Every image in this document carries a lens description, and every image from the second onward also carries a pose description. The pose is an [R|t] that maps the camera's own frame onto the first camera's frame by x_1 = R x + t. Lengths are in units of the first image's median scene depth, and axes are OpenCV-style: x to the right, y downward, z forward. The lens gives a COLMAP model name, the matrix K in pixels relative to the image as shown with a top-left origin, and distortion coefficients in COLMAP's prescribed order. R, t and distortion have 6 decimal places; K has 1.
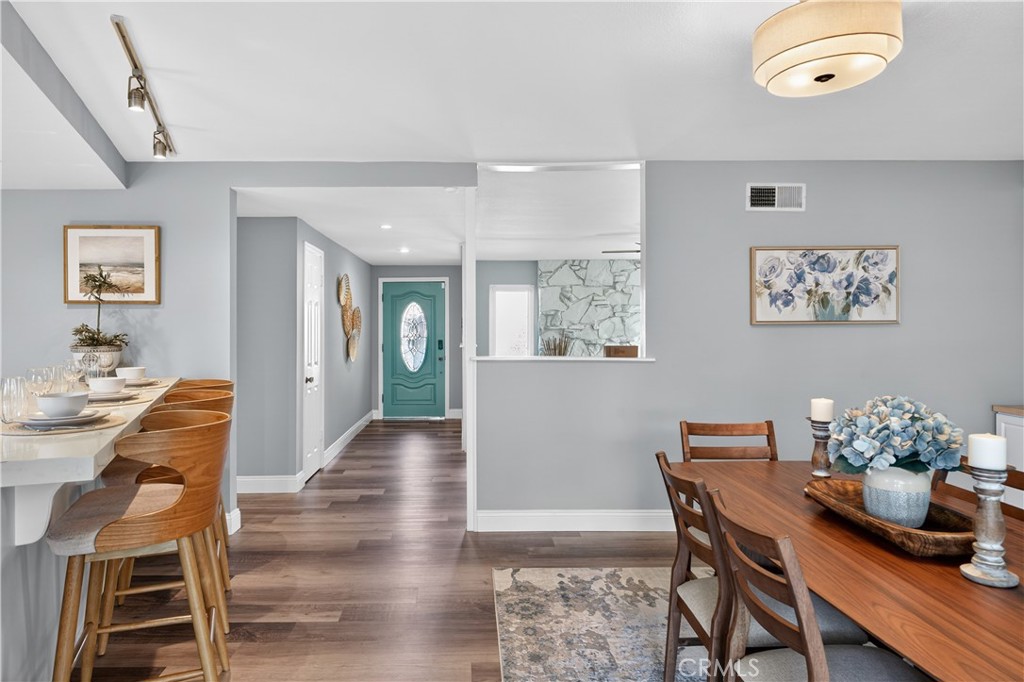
lens RADIAL K [[647.5, 0, 509.6], [0, 647.5, 323.2], [0, 0, 1]] dist [0.003649, 0.001951]
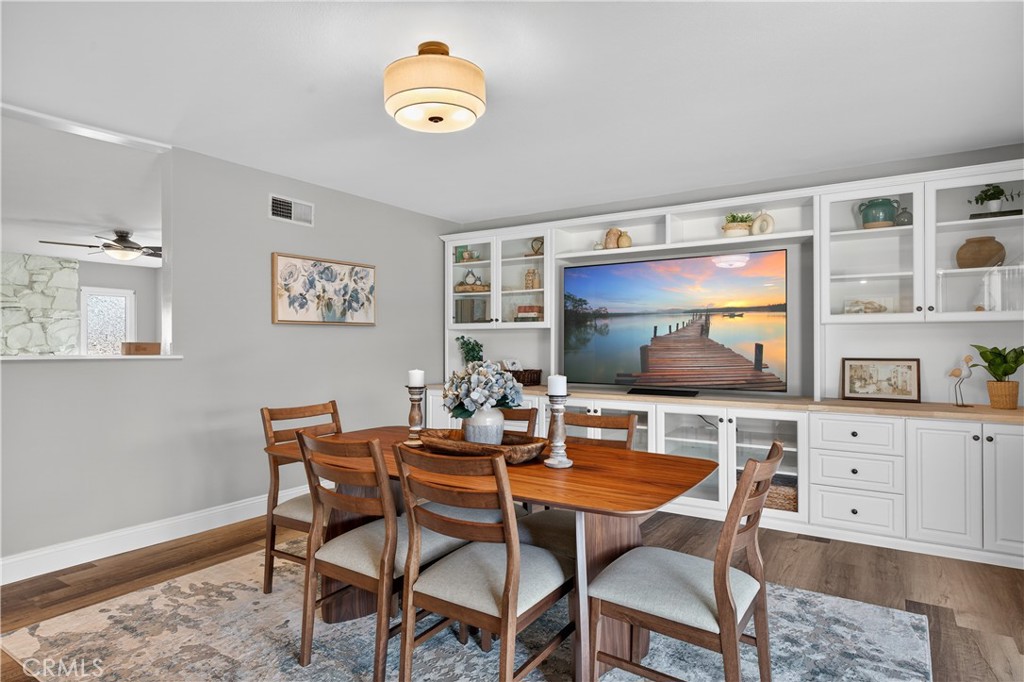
lens RADIAL K [[578.4, 0, 512.0], [0, 578.4, 341.0], [0, 0, 1]] dist [0.002574, 0.000060]
pose [[0.564358, 0.003894, 0.825521, -0.205642], [0.002486, 0.999976, -0.006416, 0.039472], [-0.825526, 0.005673, 0.564335, 0.118054]]
